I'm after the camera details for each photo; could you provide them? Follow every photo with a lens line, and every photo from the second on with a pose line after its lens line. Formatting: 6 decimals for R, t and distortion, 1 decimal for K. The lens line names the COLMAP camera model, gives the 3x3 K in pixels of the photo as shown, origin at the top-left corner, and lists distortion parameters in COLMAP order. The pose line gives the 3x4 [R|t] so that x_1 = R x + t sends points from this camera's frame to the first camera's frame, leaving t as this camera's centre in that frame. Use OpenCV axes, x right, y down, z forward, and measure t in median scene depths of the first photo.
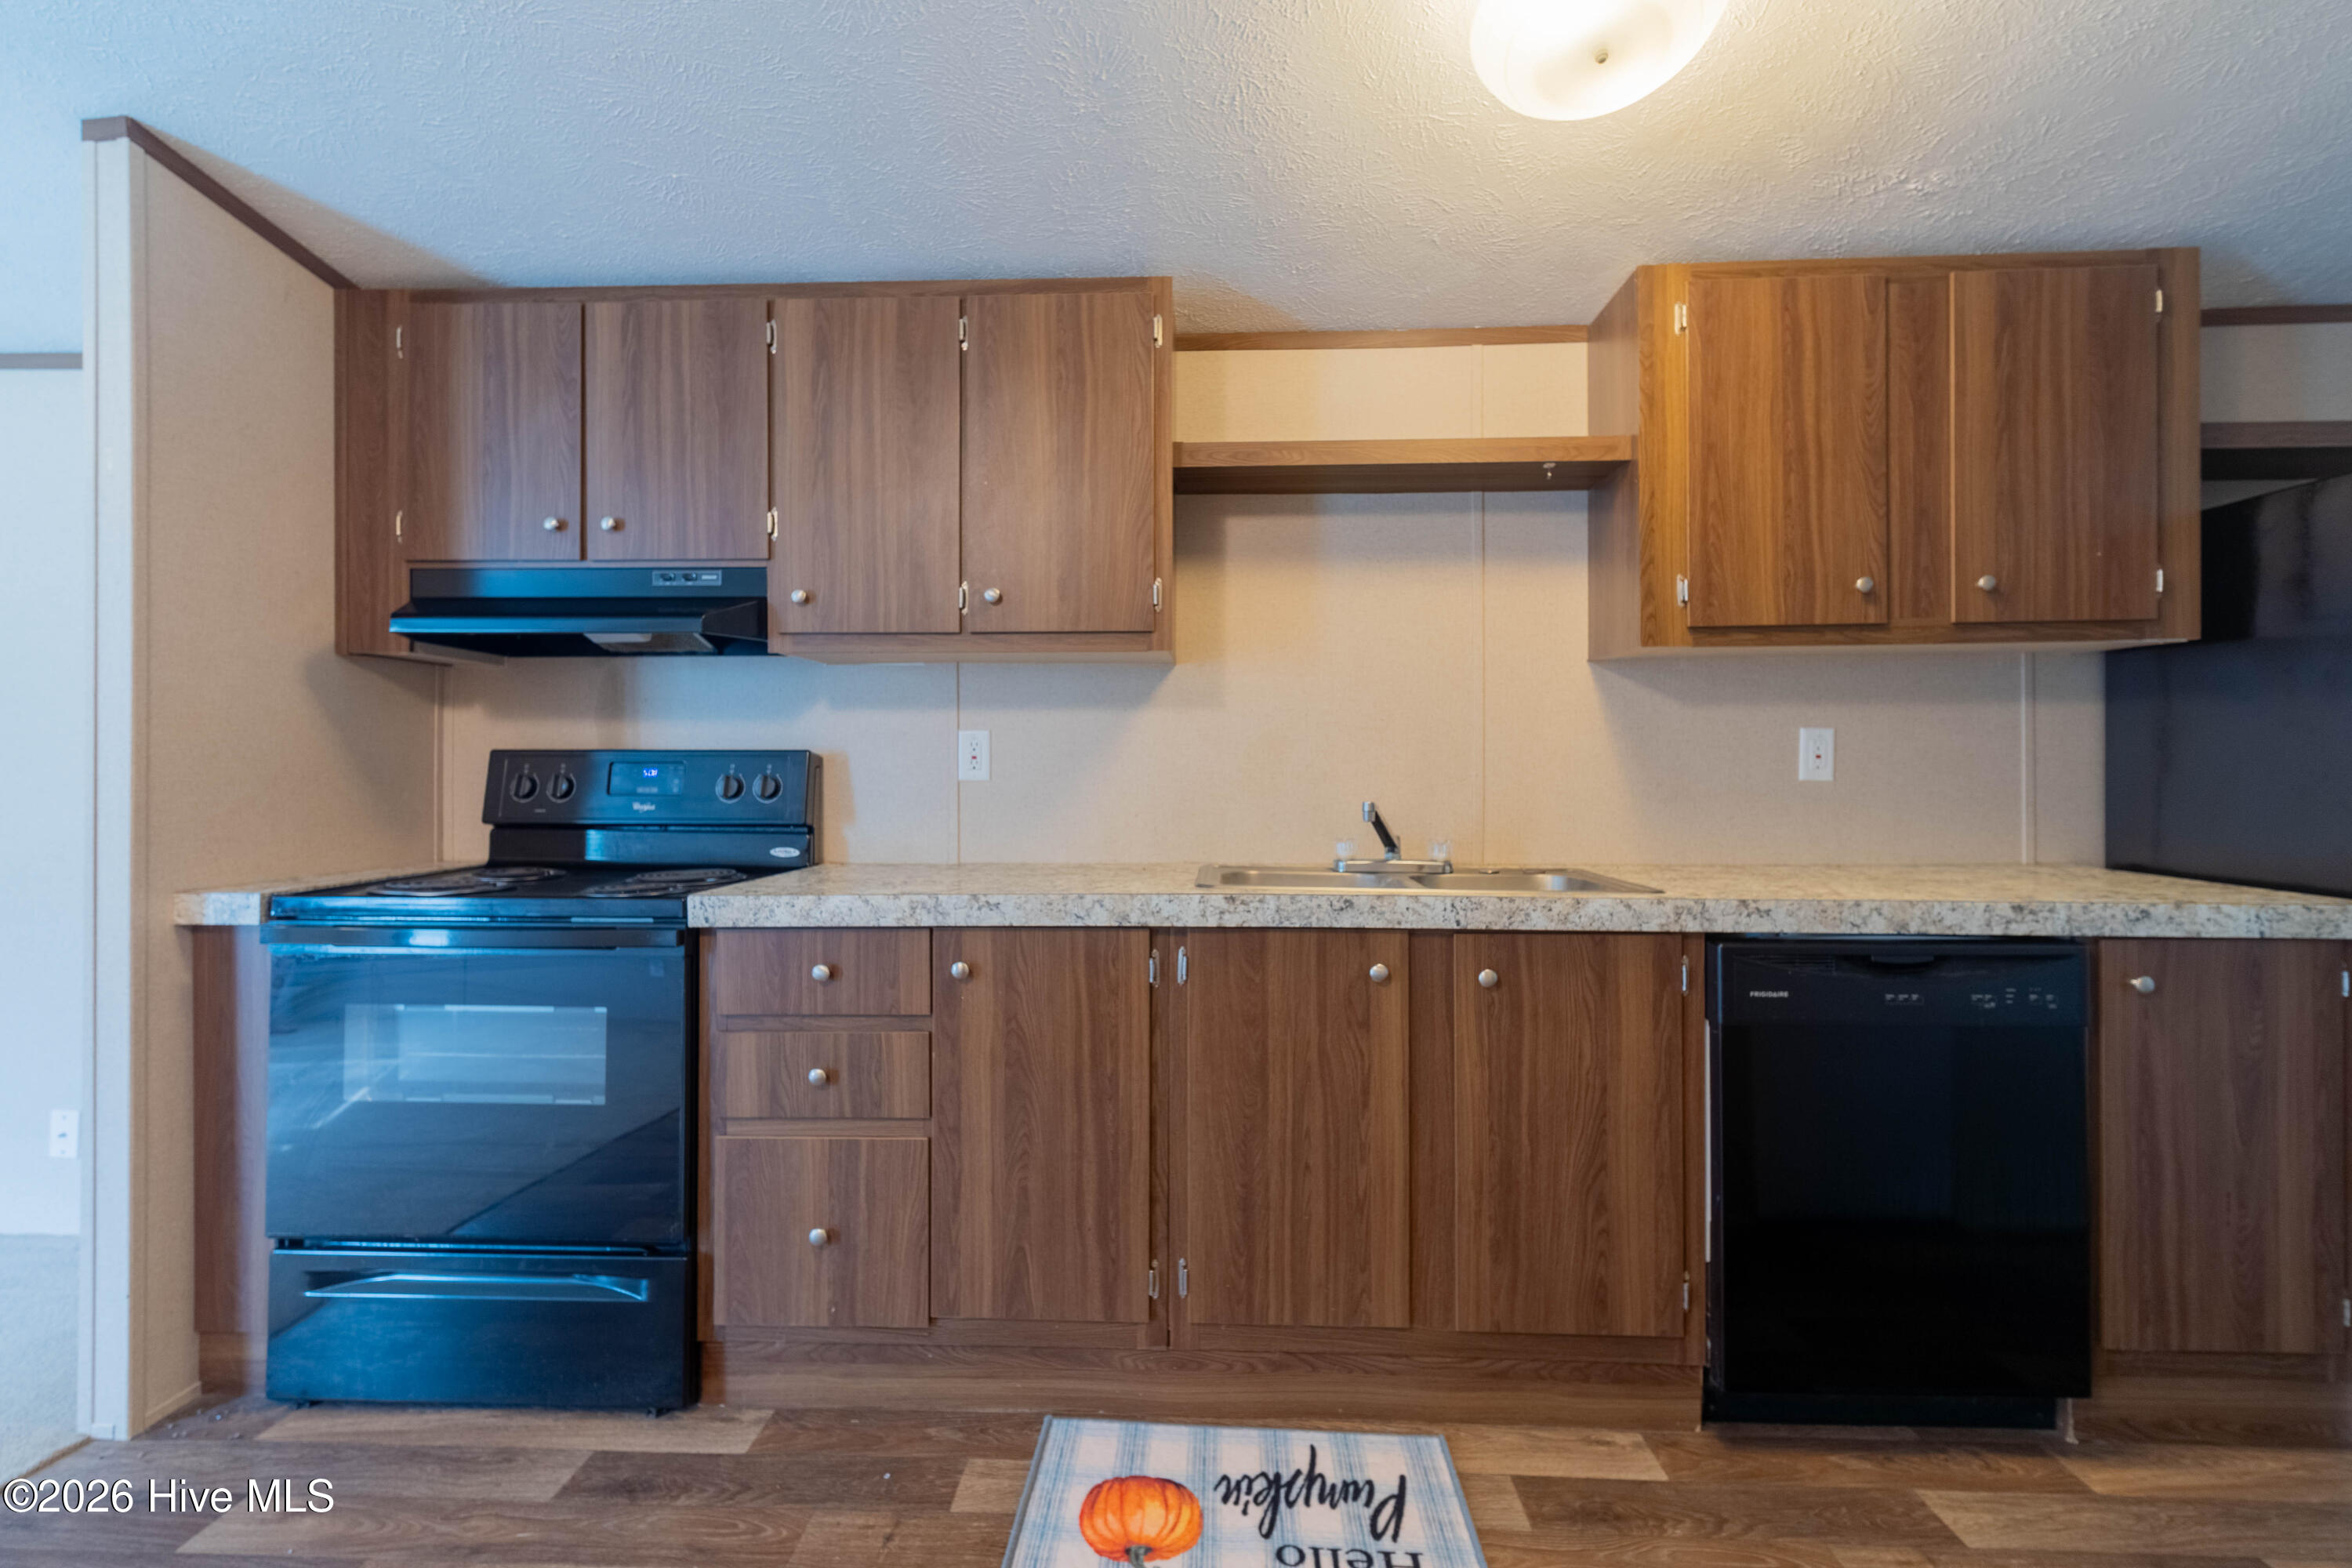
lens RADIAL K [[1048.2, 0, 1177.8], [0, 1048.2, 768.7], [0, 0, 1]] dist [0.003288, -0.000078]
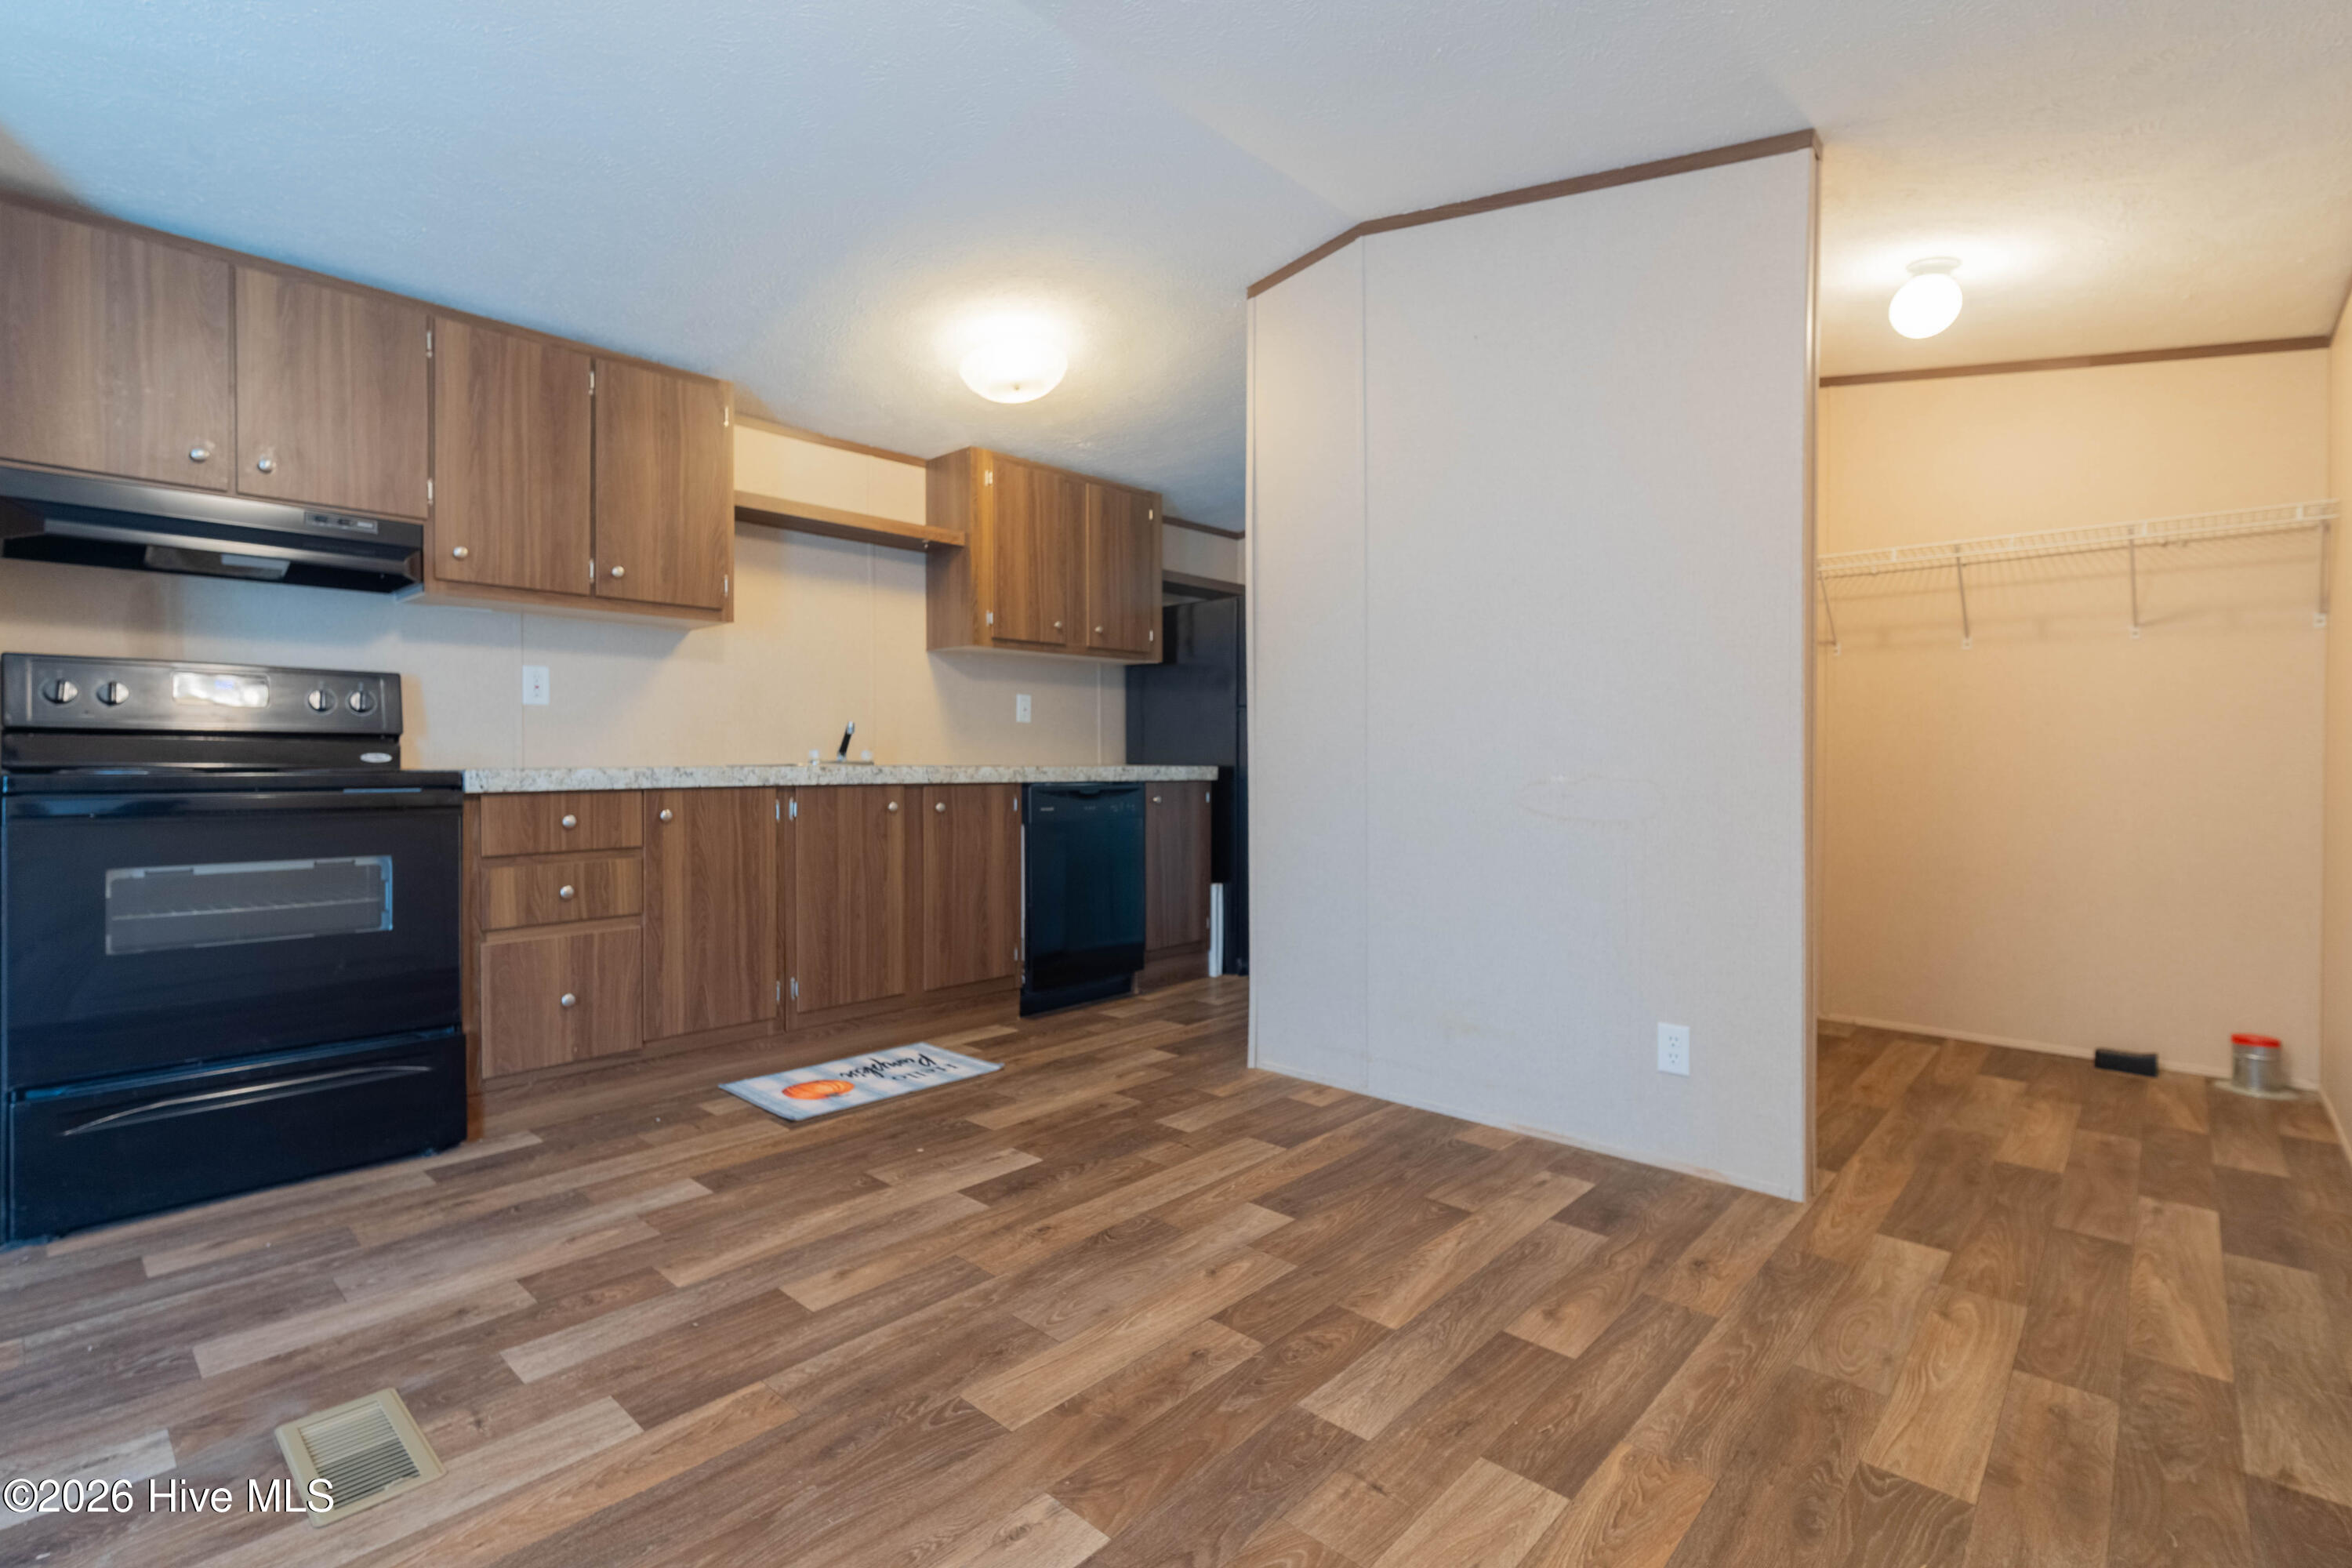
lens RADIAL K [[1074.6, 0, 1160.7], [0, 1074.6, 768.8], [0, 0, 1]] dist [-0.001079, -0.000209]
pose [[0.648626, -0.004059, 0.761096, -0.943740], [-0.000112, 0.999985, 0.005429, 0.111316], [-0.761107, -0.003607, 0.648616, -0.608089]]
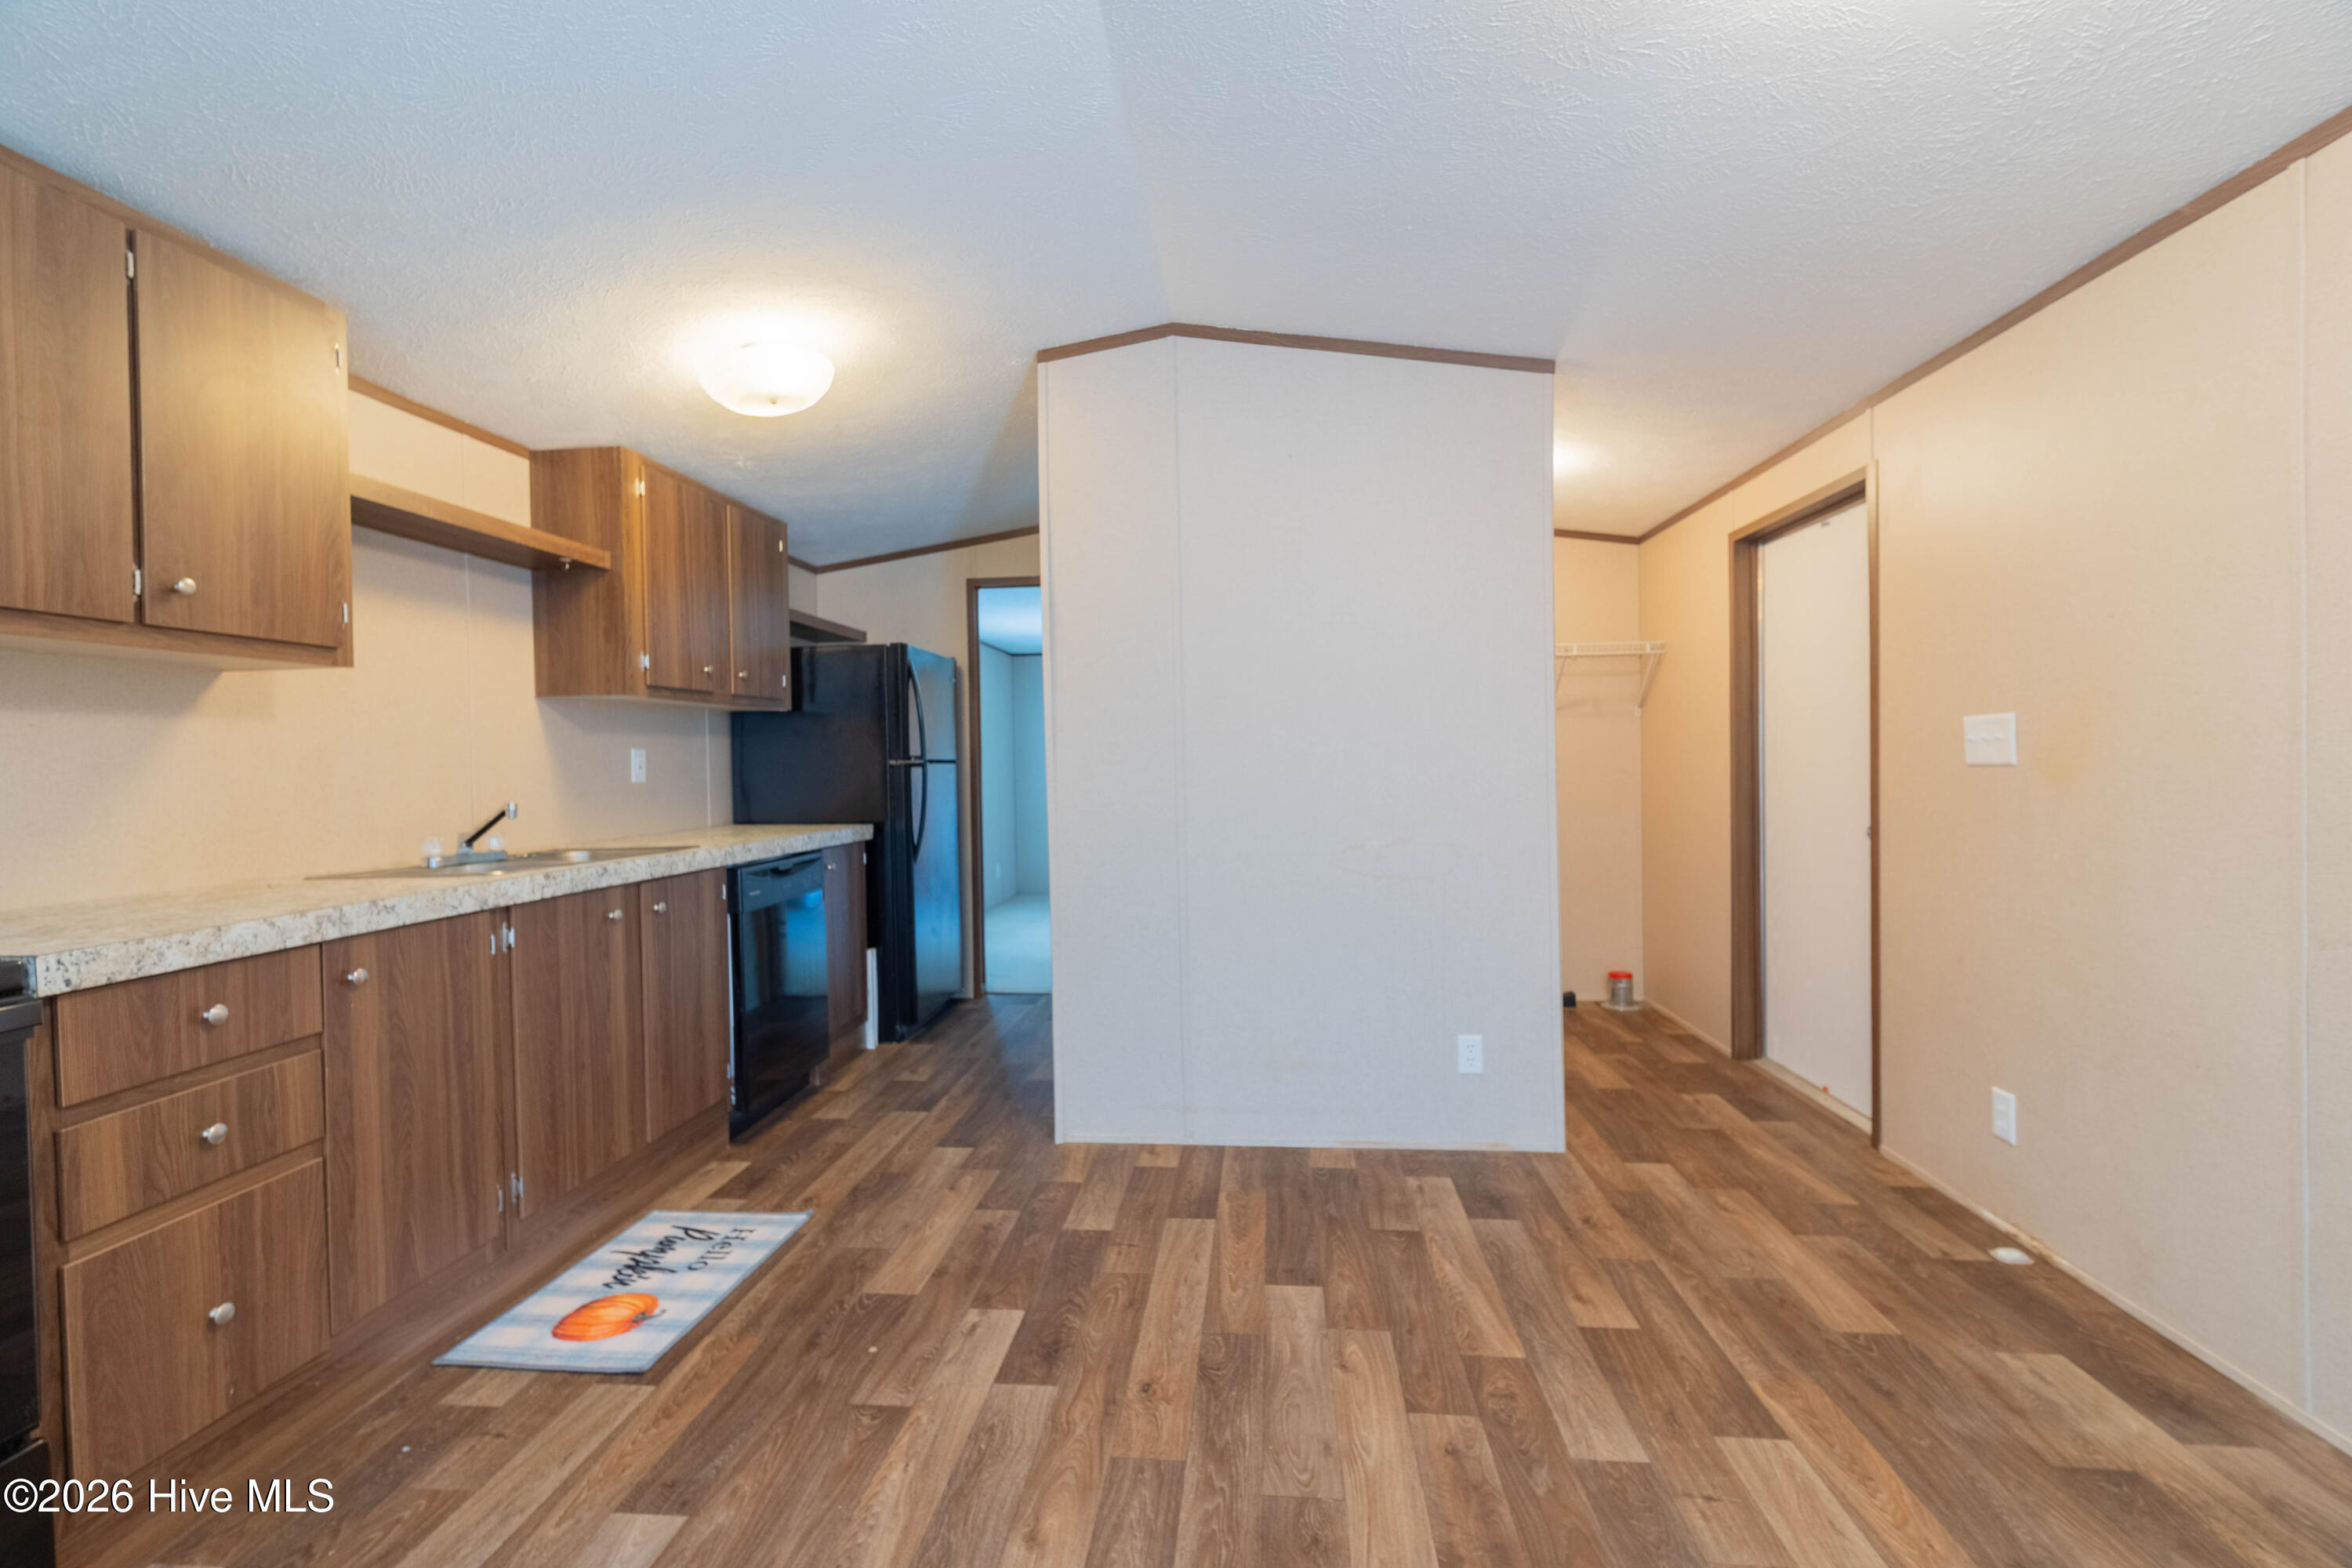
lens RADIAL K [[1018.0, 0, 1167.6], [0, 1018.0, 774.6], [0, 0, 1]] dist [0.001804, -0.000235]
pose [[0.057279, -0.010520, 0.998303, -1.139922], [0.020165, 0.999753, 0.009379, 0.001032], [-0.998155, 0.019594, 0.057477, 0.148299]]
